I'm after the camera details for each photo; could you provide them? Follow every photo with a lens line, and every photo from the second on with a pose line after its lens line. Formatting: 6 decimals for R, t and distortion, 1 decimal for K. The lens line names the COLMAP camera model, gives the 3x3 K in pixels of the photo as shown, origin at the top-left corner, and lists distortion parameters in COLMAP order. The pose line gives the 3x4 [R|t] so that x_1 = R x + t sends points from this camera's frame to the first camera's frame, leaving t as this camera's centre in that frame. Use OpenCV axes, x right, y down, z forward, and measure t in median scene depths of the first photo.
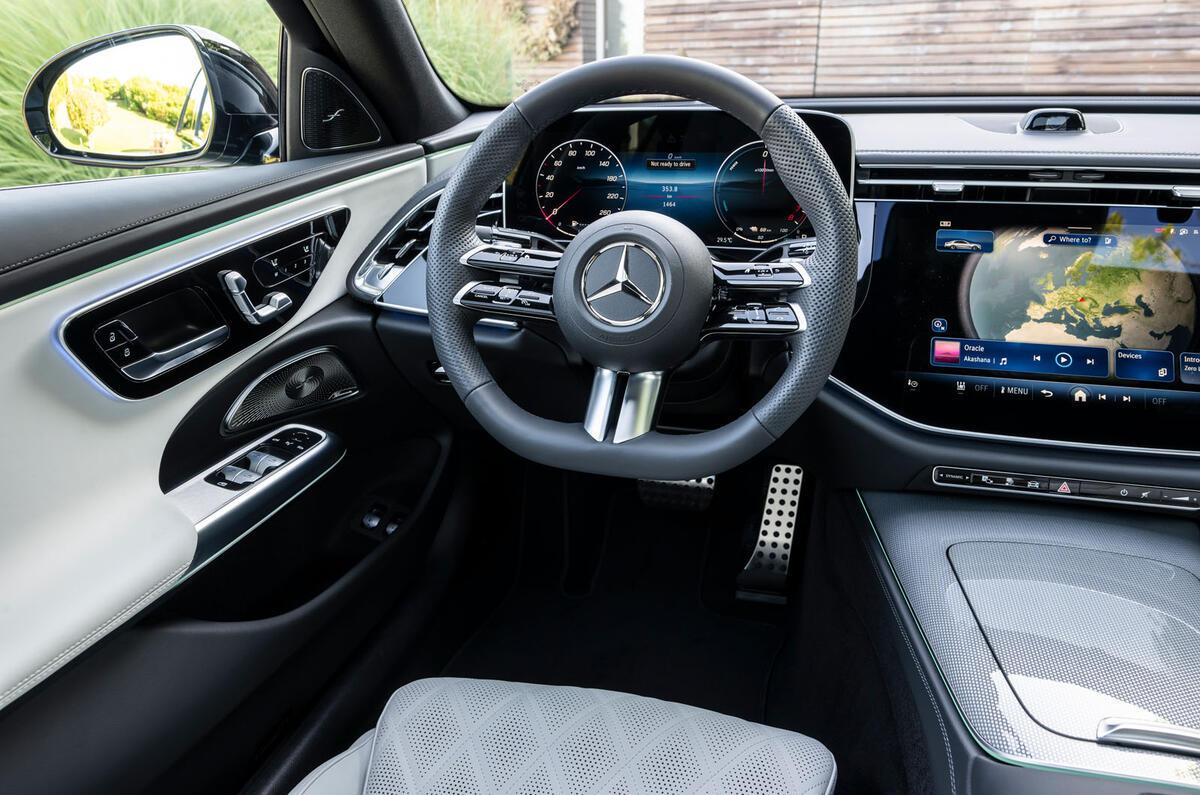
lens RADIAL K [[835.2, 0, 625.1], [0, 835.2, 399.8], [0, 0, 1]] dist [0.000563, -0.001212]
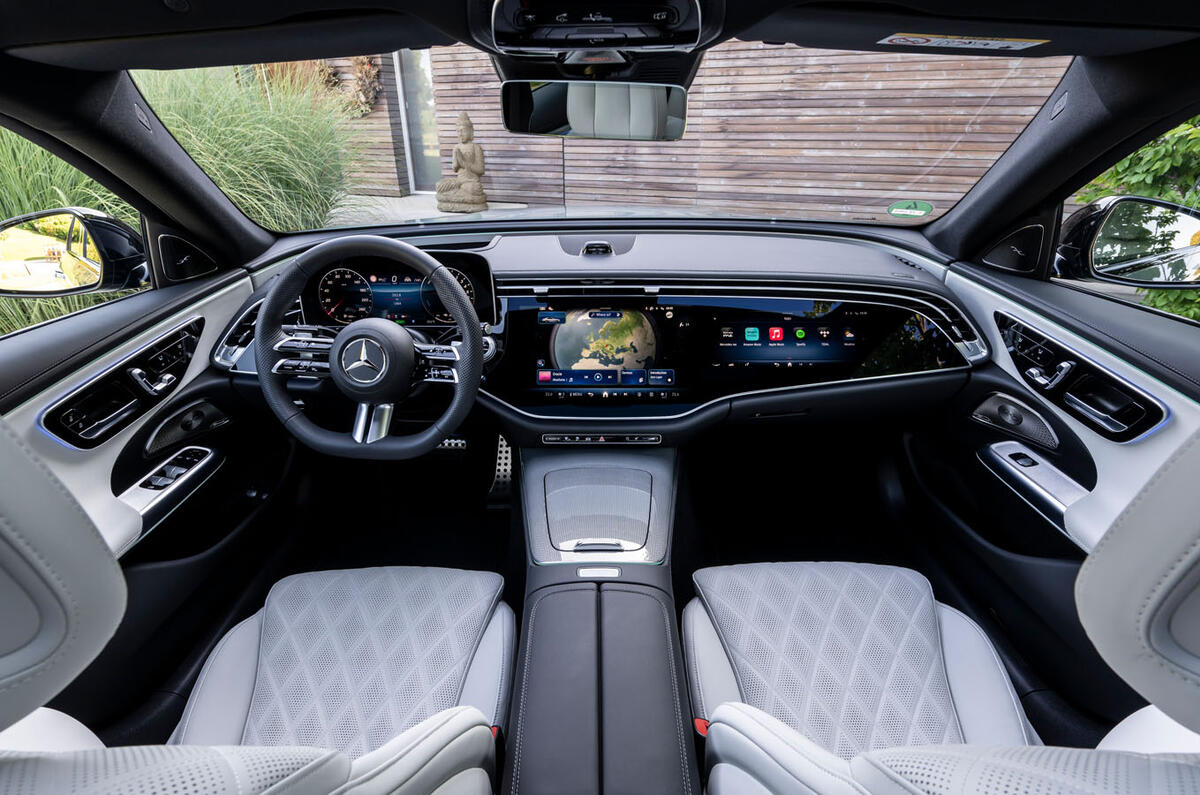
lens RADIAL K [[616.1, 0, 598.1], [0, 616.1, 441.0], [0, 0, 1]] dist [-0.001414, -0.000624]
pose [[0.974879, -0.110605, 0.193333, 0.199252], [0.085245, 0.987184, 0.134913, -0.089318], [-0.205778, -0.115043, 0.971813, -0.449036]]
